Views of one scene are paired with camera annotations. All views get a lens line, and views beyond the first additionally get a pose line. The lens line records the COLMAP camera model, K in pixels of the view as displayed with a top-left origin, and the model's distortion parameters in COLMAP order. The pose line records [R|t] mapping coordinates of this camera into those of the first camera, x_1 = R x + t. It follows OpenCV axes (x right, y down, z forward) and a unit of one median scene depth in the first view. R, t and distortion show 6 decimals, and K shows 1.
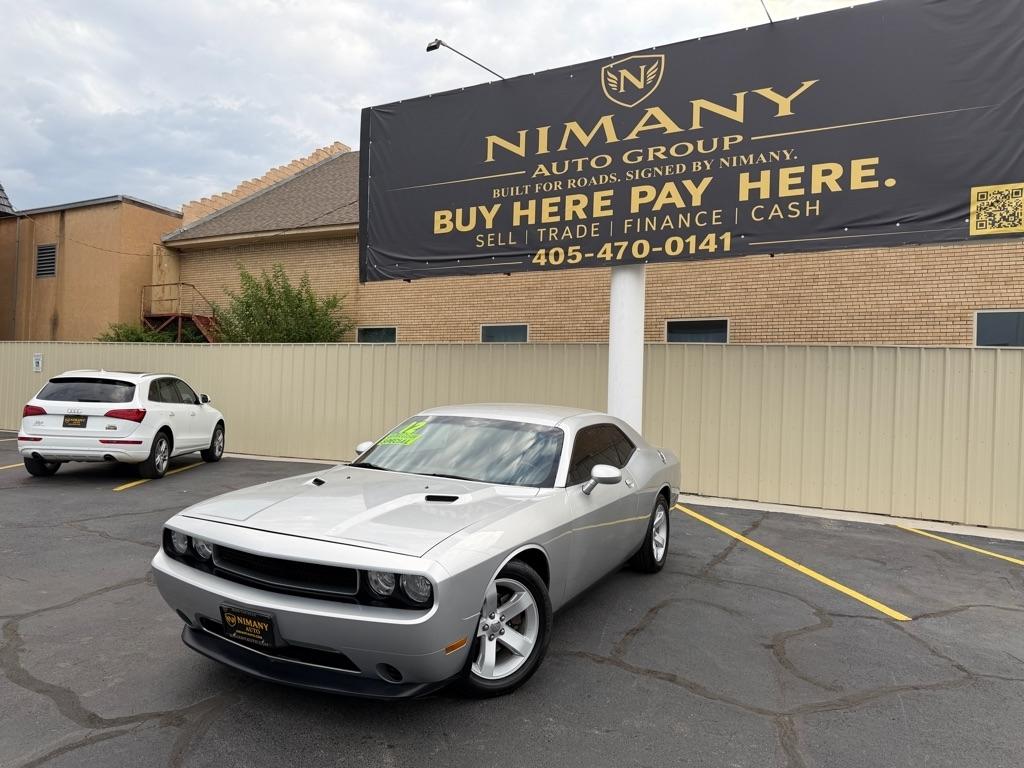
lens RADIAL K [[723.9, 0, 512.0], [0, 723.9, 384.0], [0, 0, 1]] dist [0.101853, -0.151789]
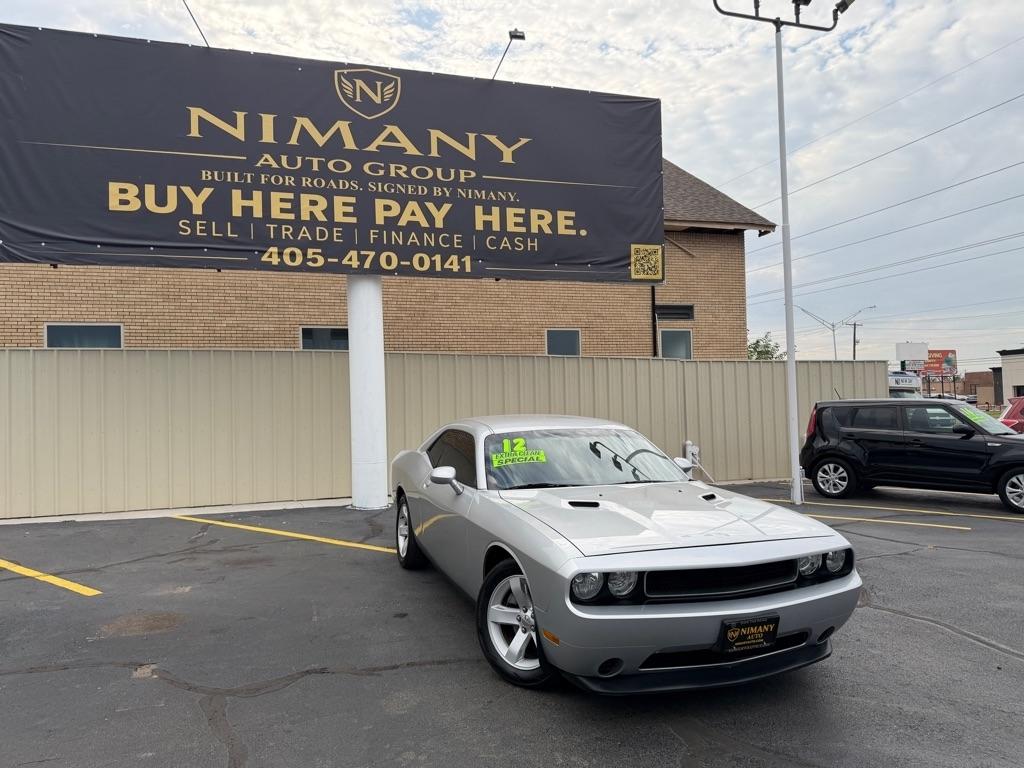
lens RADIAL K [[719.5, 0, 513.6], [0, 719.5, 403.4], [0, 0, 1]] dist [0.080123, -0.112433]
pose [[0.706429, -0.038293, 0.706747, -0.430858], [0.026346, 0.999266, 0.027809, -0.006373], [-0.707293, -0.001025, 0.706920, 0.146812]]
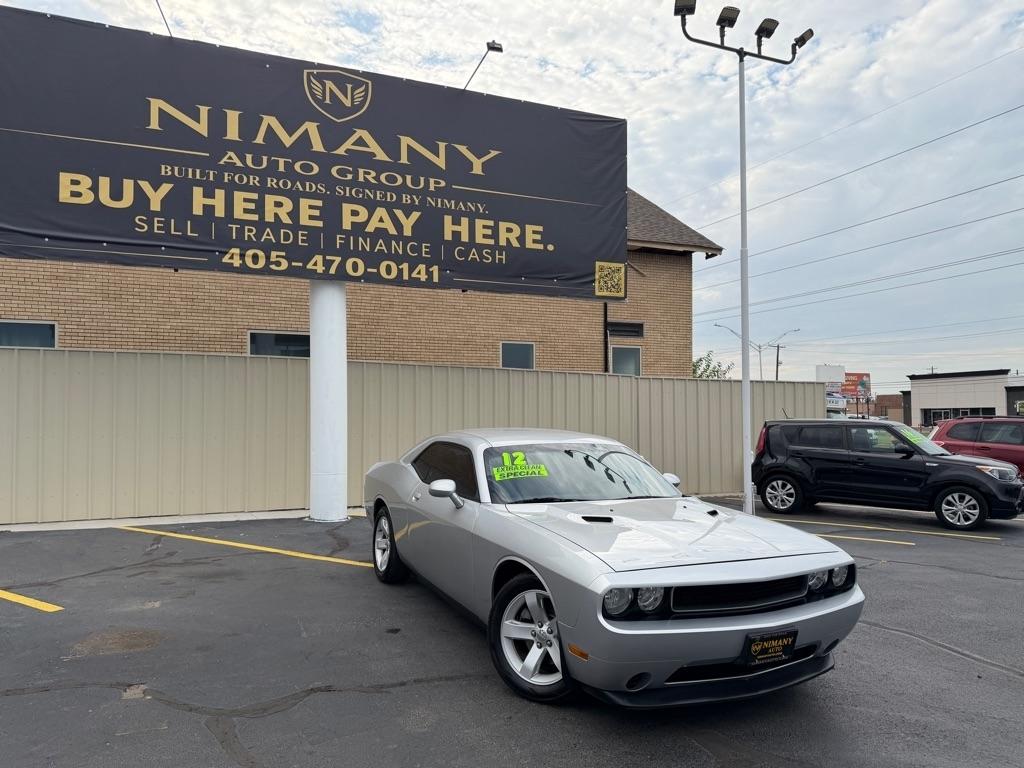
lens RADIAL K [[722.4, 0, 514.2], [0, 722.4, 413.1], [0, 0, 1]] dist [0.063328, -0.087733]
pose [[0.634295, -0.021028, 0.772805, -0.465376], [0.001641, 0.999664, 0.025854, -0.008231], [-0.773089, -0.015131, 0.634117, 0.185996]]
